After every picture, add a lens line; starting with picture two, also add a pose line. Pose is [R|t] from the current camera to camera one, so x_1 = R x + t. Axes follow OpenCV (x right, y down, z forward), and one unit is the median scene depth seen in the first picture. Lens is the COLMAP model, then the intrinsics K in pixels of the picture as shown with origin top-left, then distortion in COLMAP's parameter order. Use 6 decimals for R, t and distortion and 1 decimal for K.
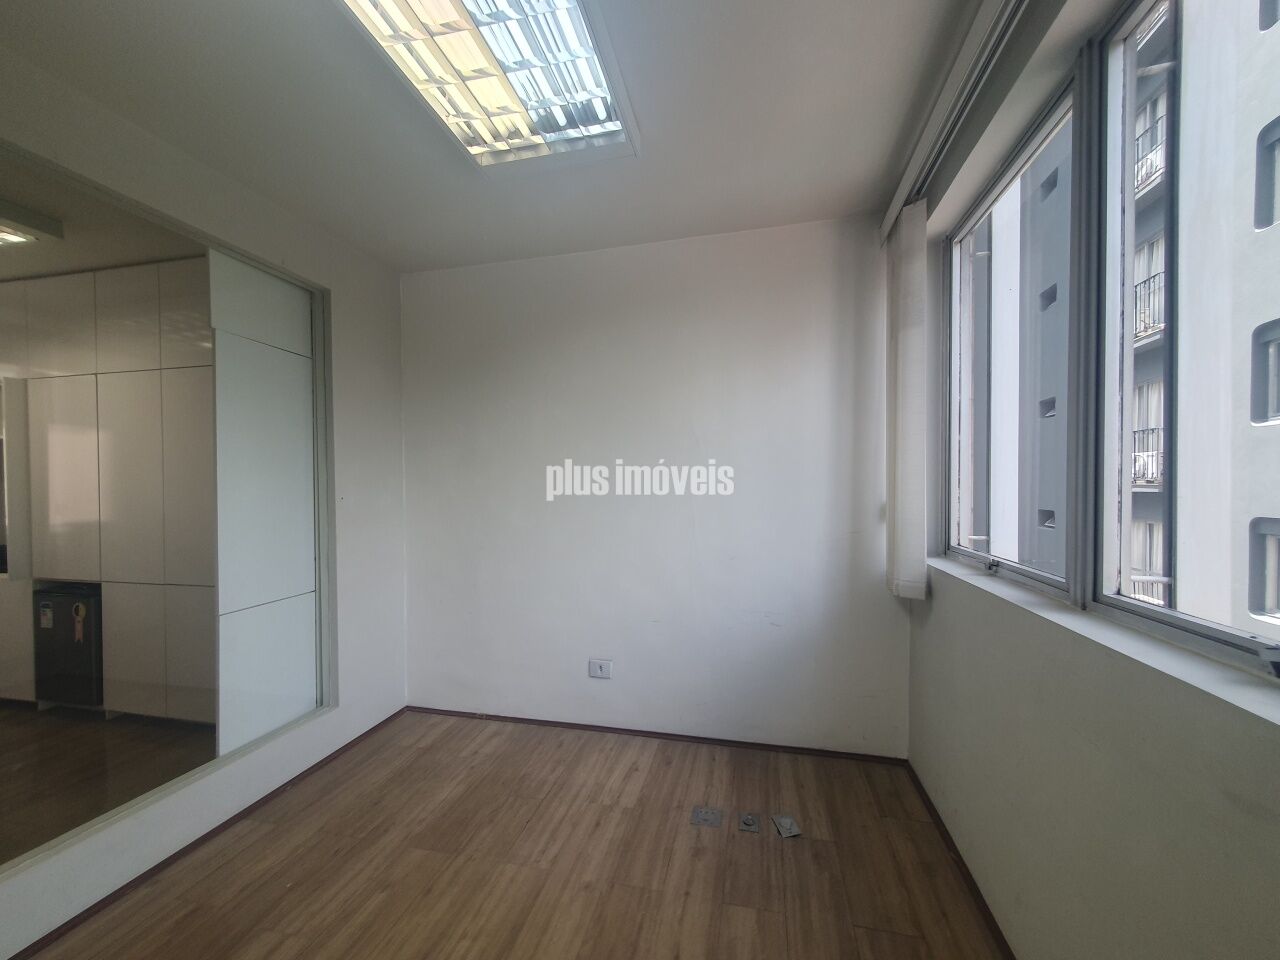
lens RADIAL K [[502.3, 0, 640.7], [0, 502.3, 485.4], [0, 0, 1]] dist [-0.000370, 0.001924]
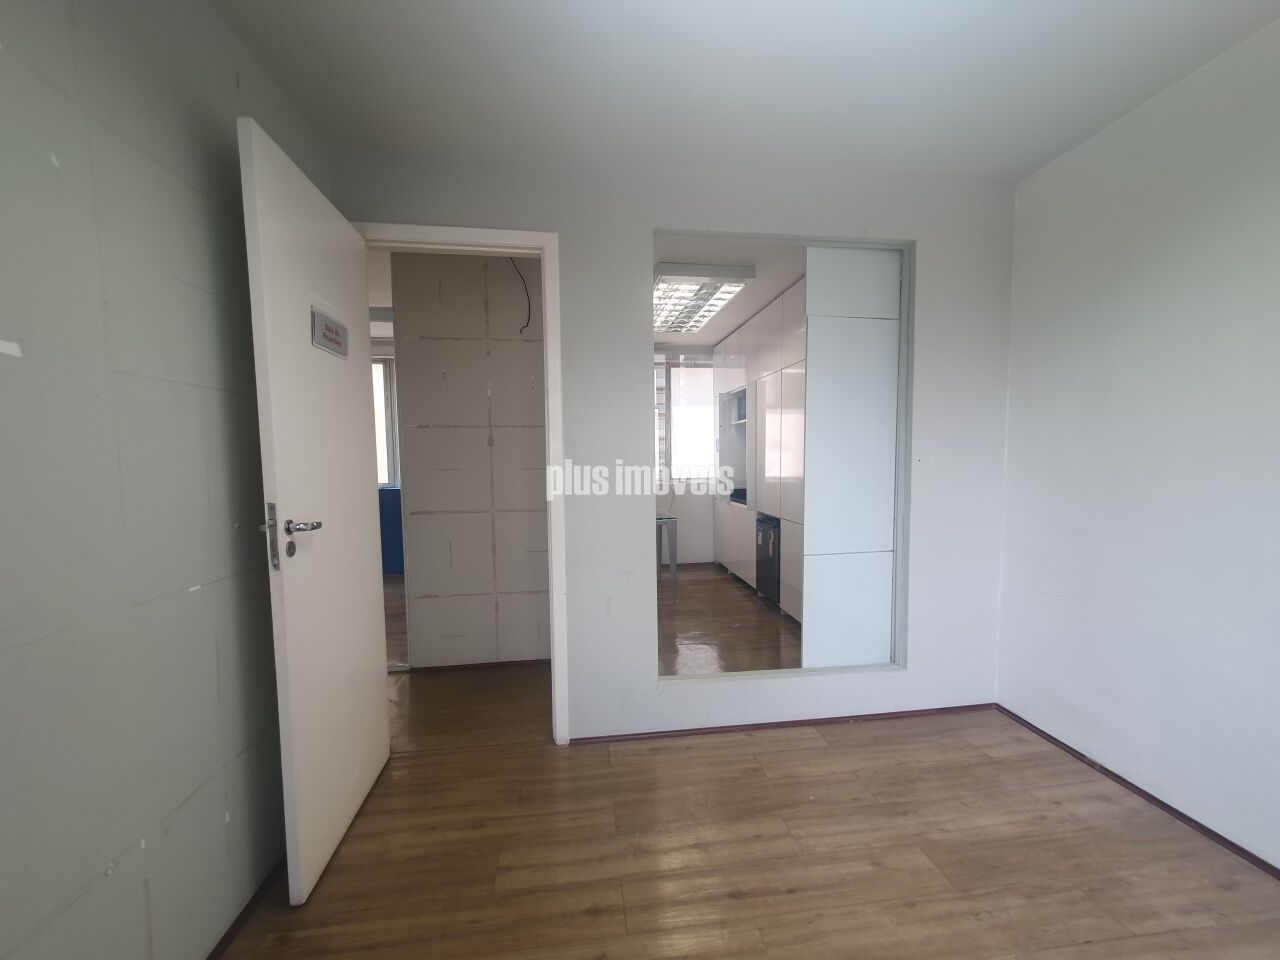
lens RADIAL K [[502.3, 0, 641.8], [0, 502.3, 489.0], [0, 0, 1]] dist [-0.000370, 0.001924]
pose [[0.352127, 0.061853, -0.933906, 0.136387], [0.011329, 0.997459, 0.070333, 0.008381], [0.935884, -0.035347, 0.350531, 0.194829]]
